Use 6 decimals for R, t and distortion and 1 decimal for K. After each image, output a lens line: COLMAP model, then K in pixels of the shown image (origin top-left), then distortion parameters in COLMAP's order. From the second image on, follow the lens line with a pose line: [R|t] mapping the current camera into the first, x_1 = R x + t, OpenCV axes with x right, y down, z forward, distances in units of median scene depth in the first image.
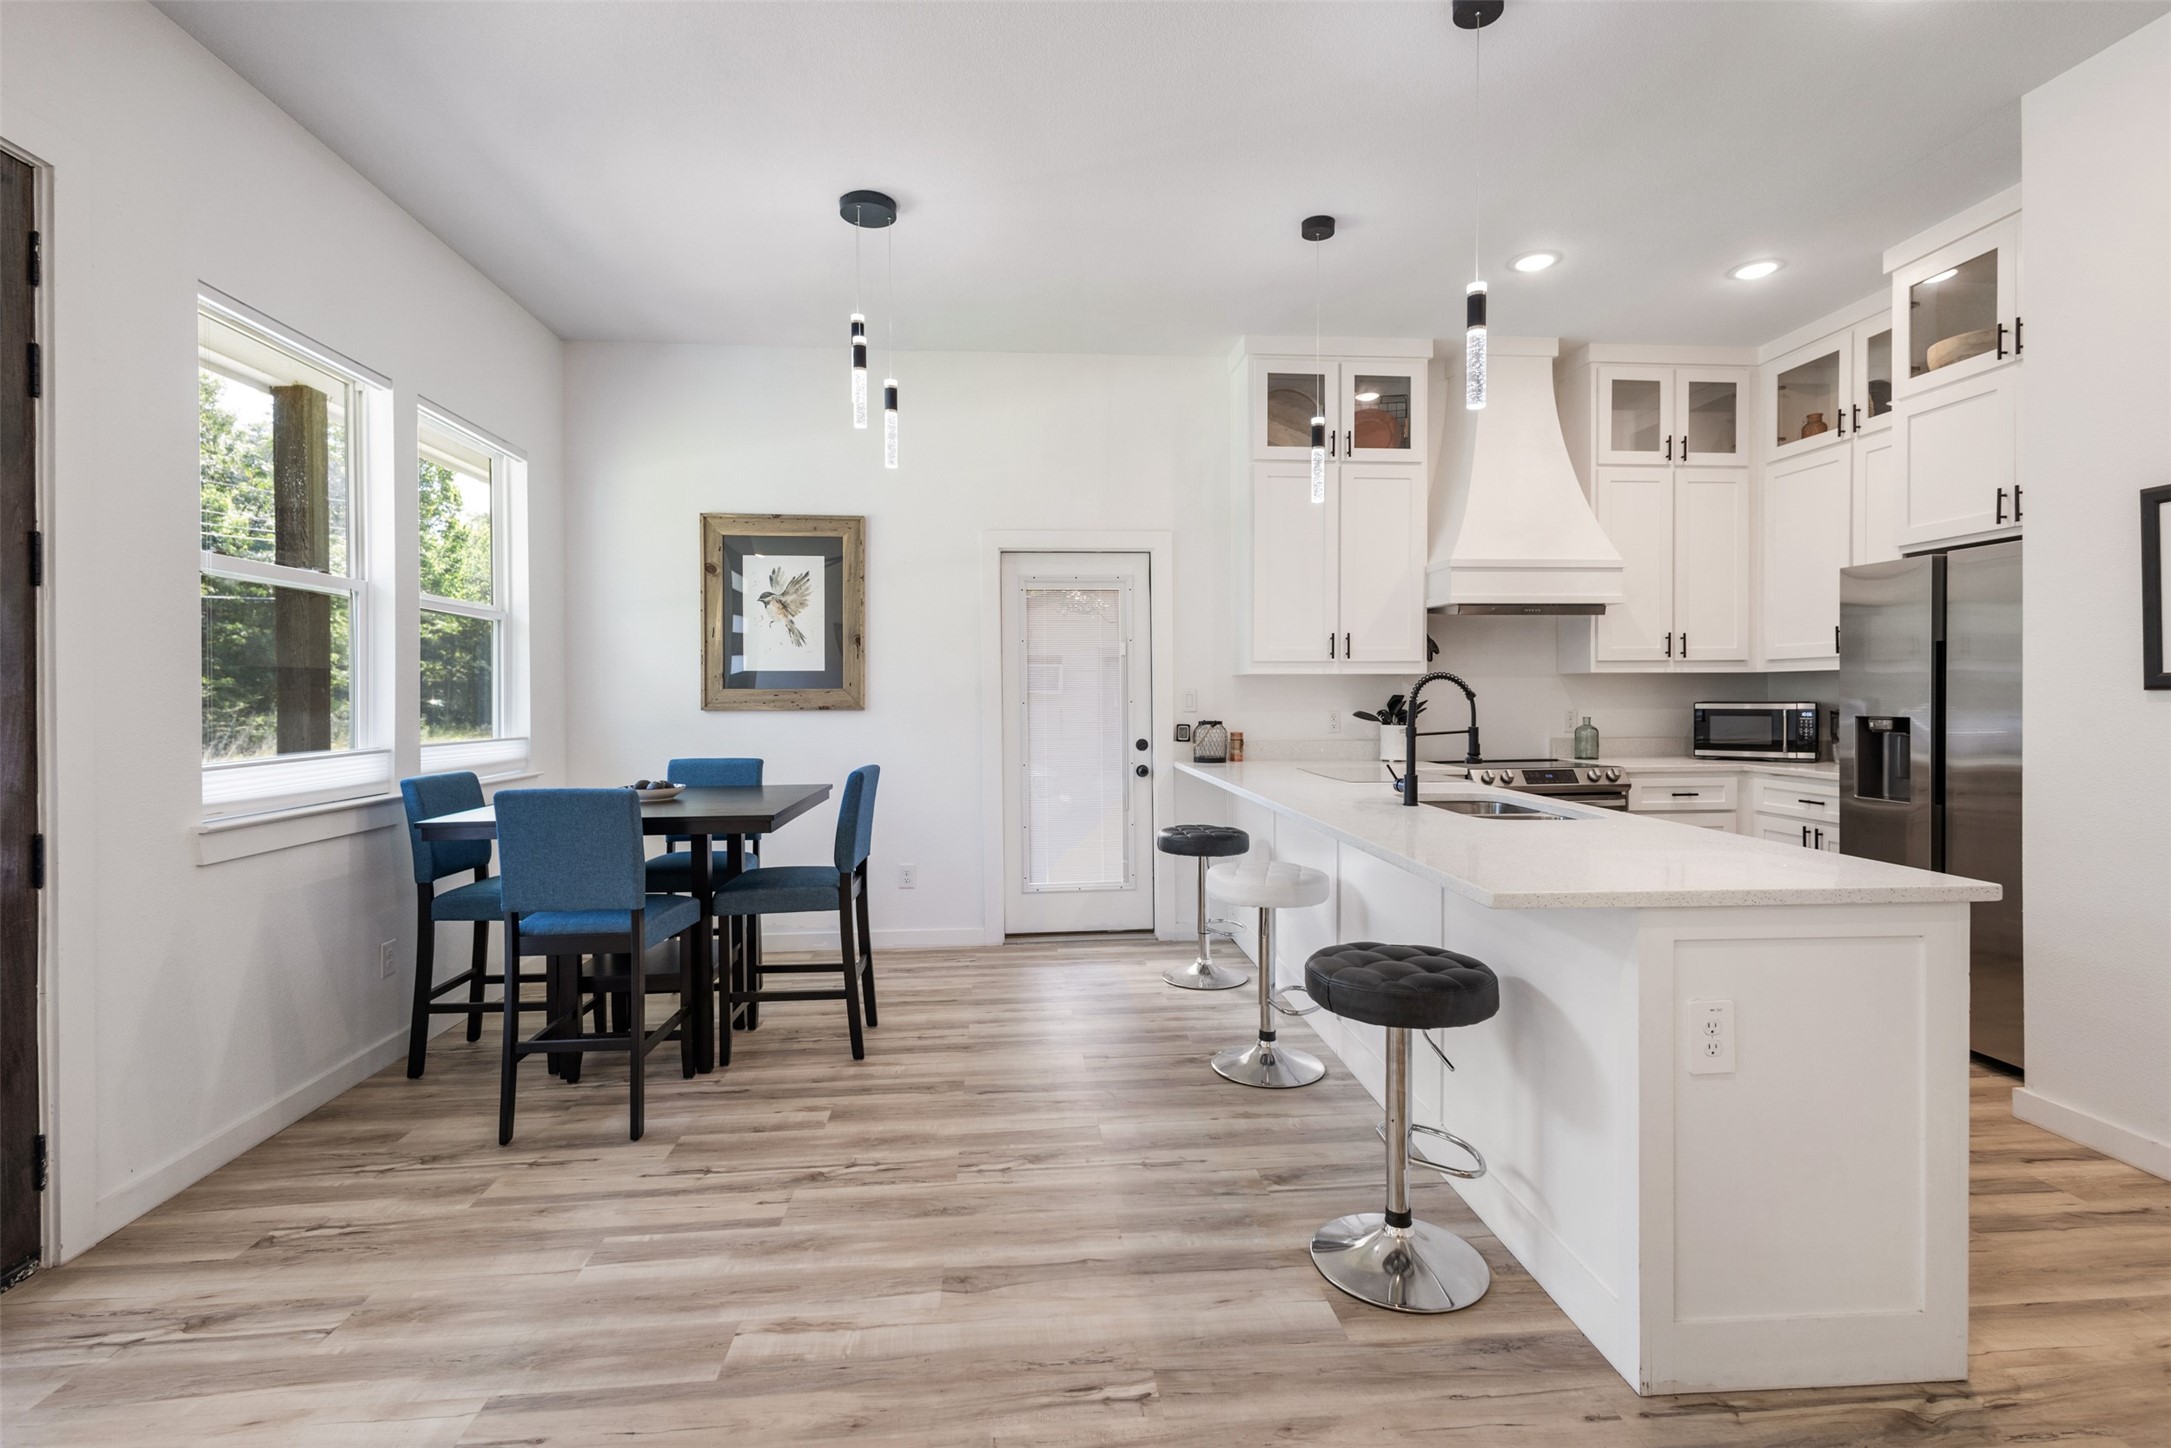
lens RADIAL K [[1005.3, 0, 1080.9], [0, 1005.3, 694.7], [0, 0, 1]] dist [0.008564, -0.000664]
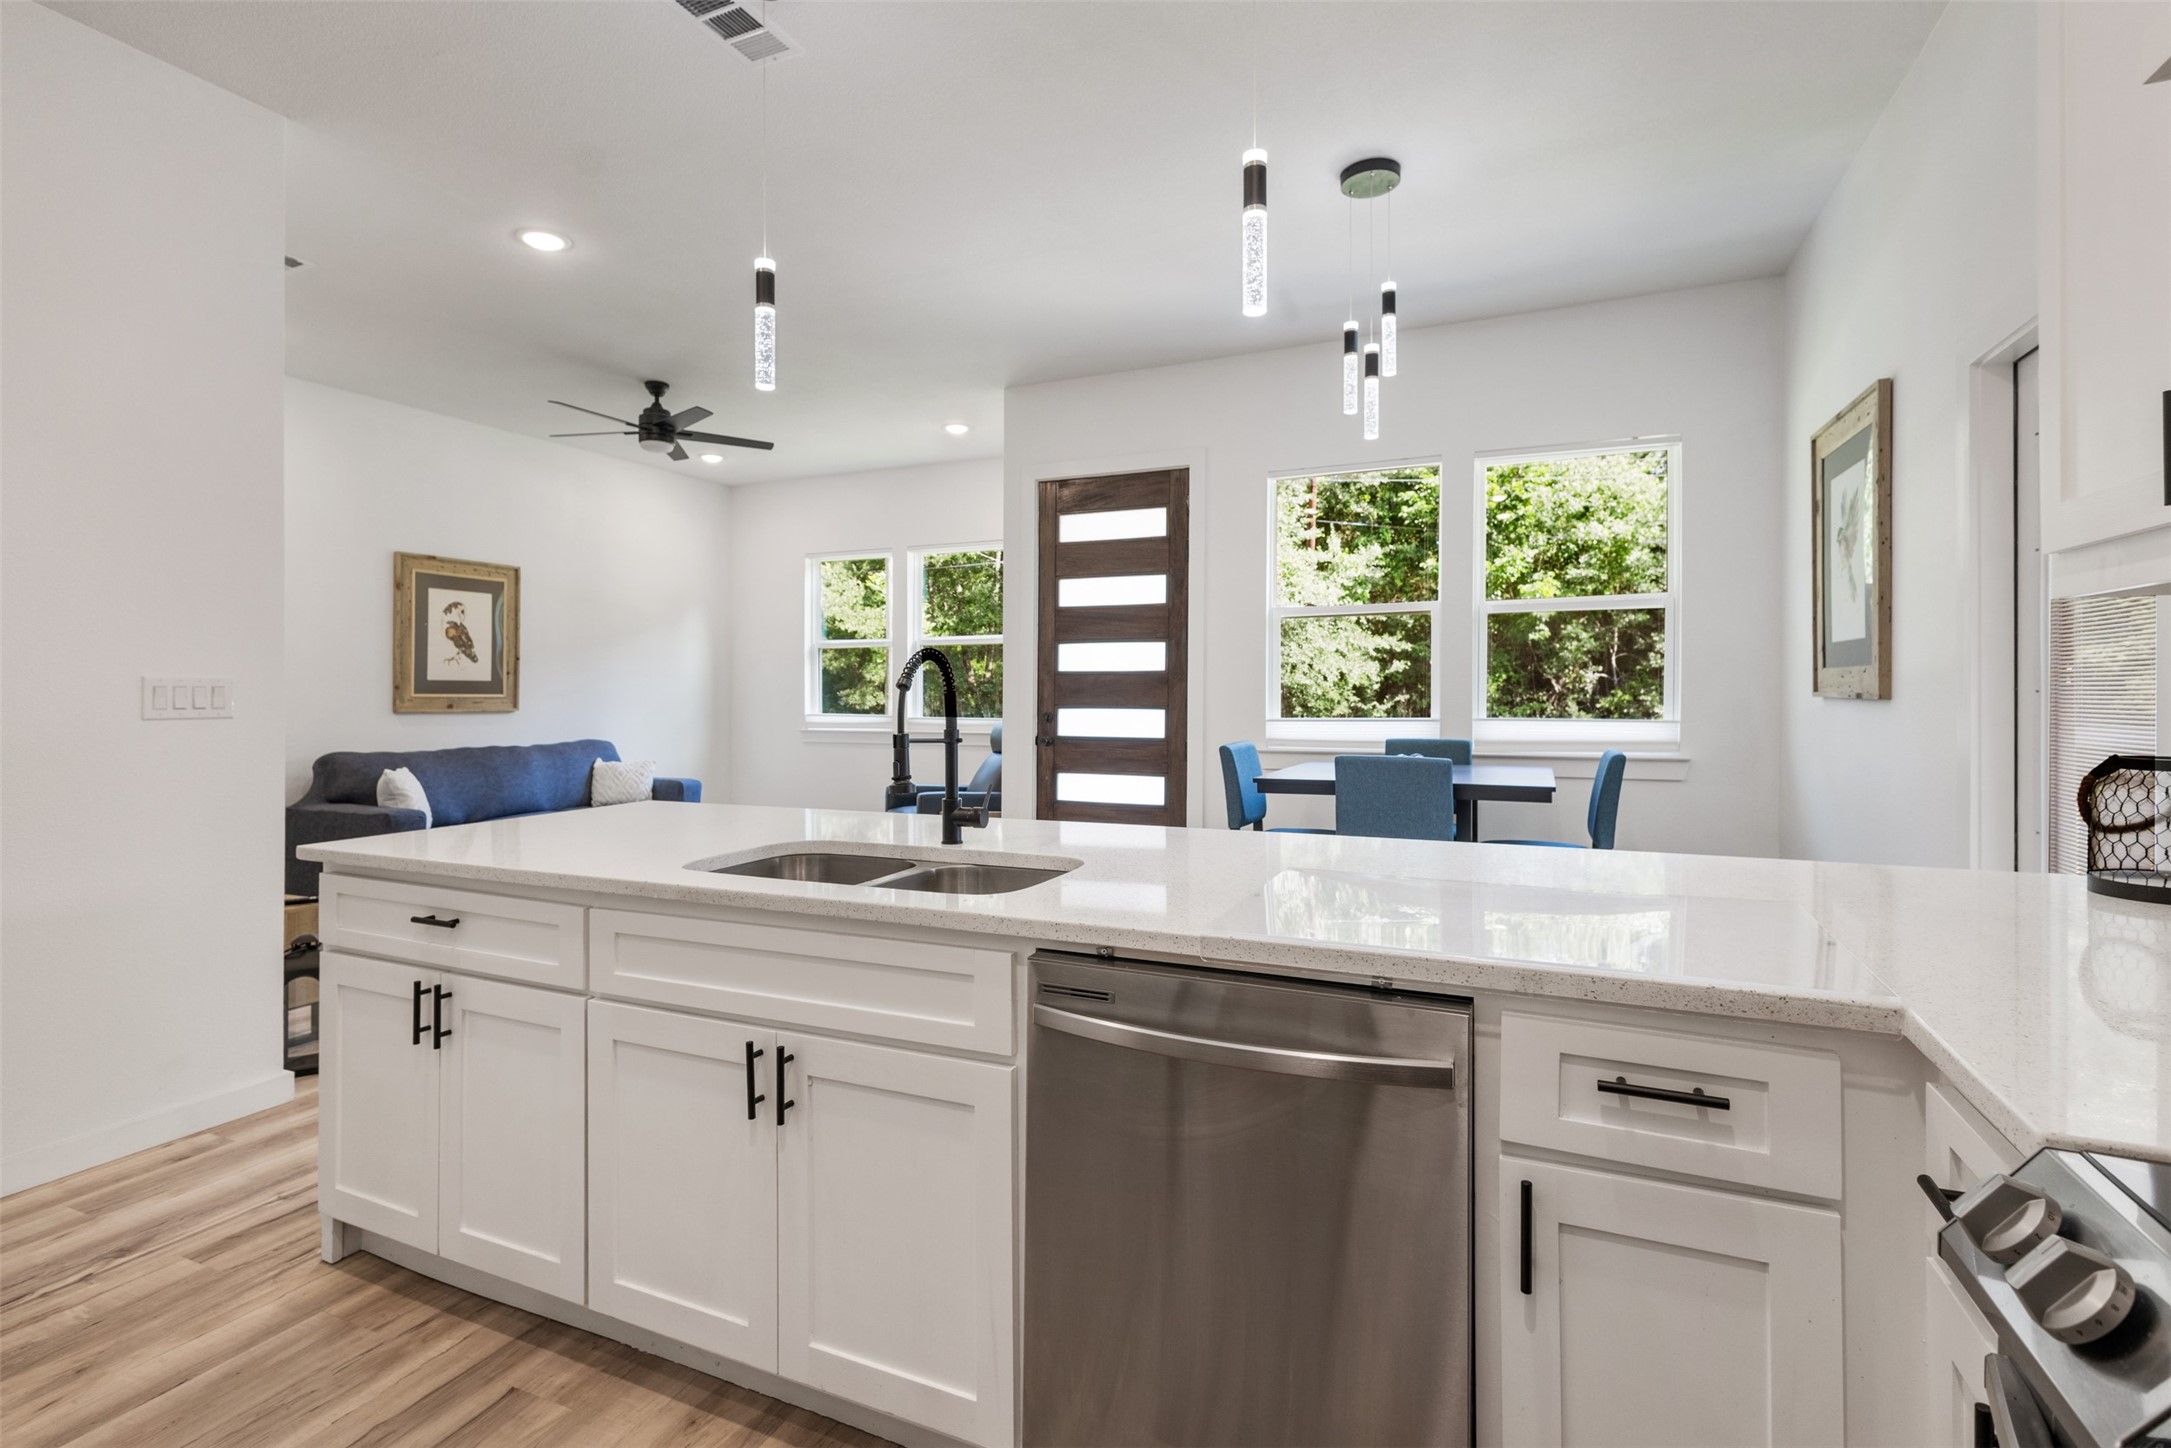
lens RADIAL K [[1001.7, 0, 1068.1], [0, 1001.7, 686.9], [0, 0, 1]] dist [0.019282, -0.000354]
pose [[-0.485471, 0.004303, -0.874242, 0.563114], [0.007855, 0.999969, 0.000561, 0.002432], [0.874217, -0.006595, -0.485490, 0.887111]]
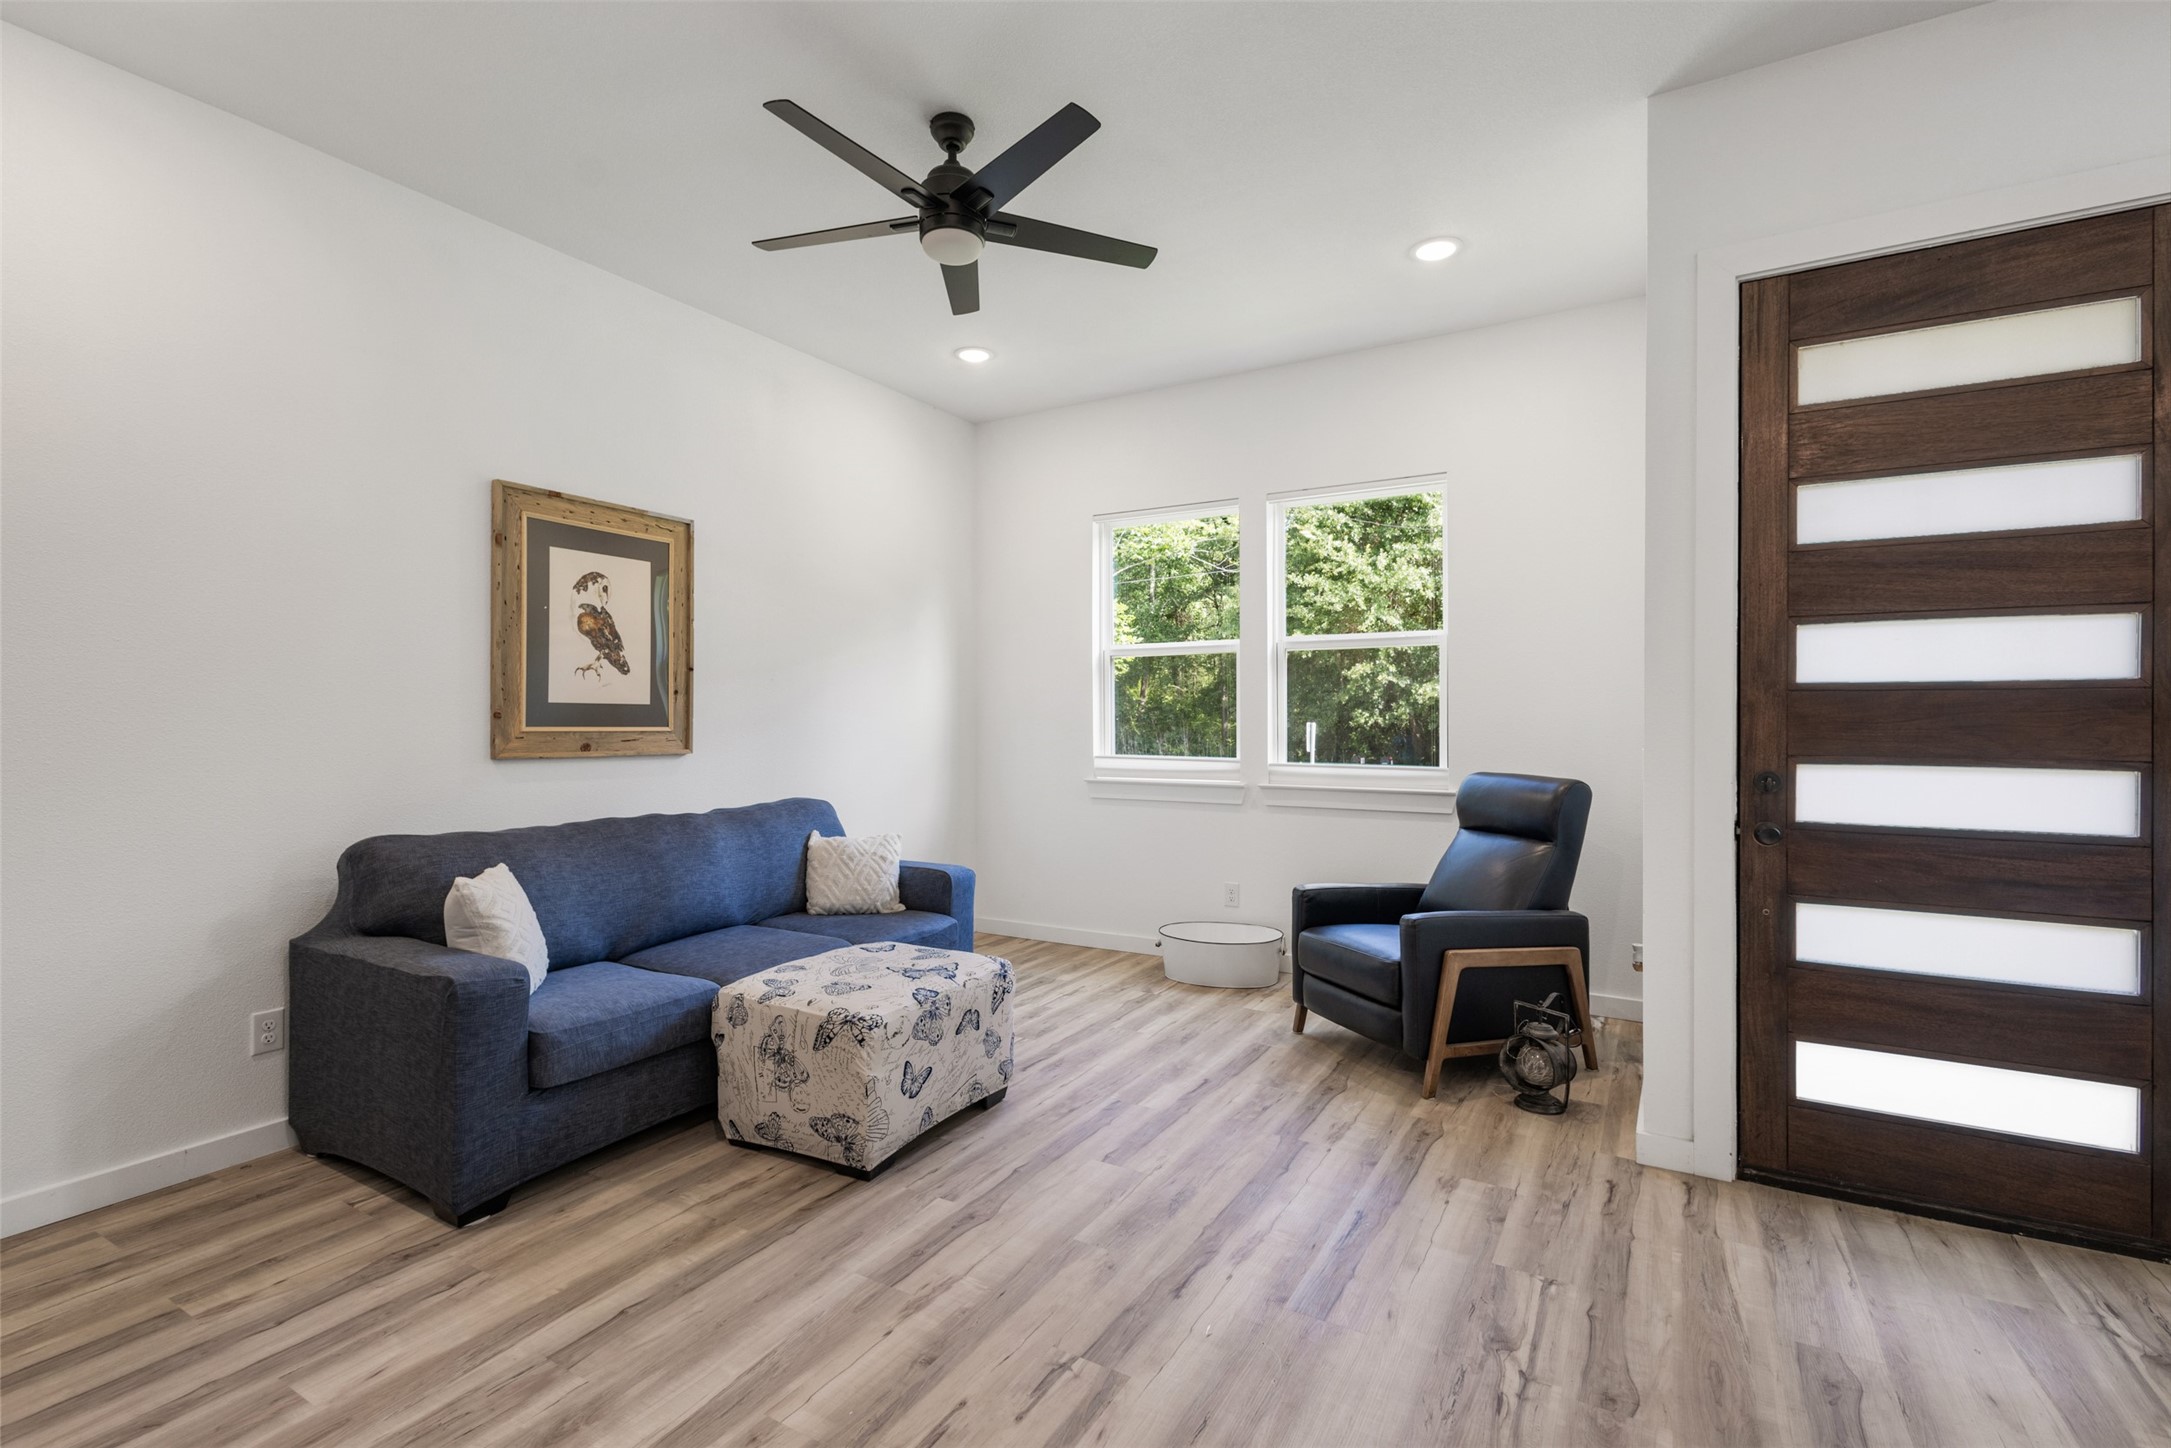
lens RADIAL K [[997.2, 0, 1085.5], [0, 997.2, 724.0], [0, 0, 1]] dist [0.008004, 0.000081]
pose [[-0.577511, 0.012971, -0.816280, 0.207725], [0.007178, 0.999916, 0.010811, -0.001740], [0.816351, 0.000384, -0.577556, 0.299238]]
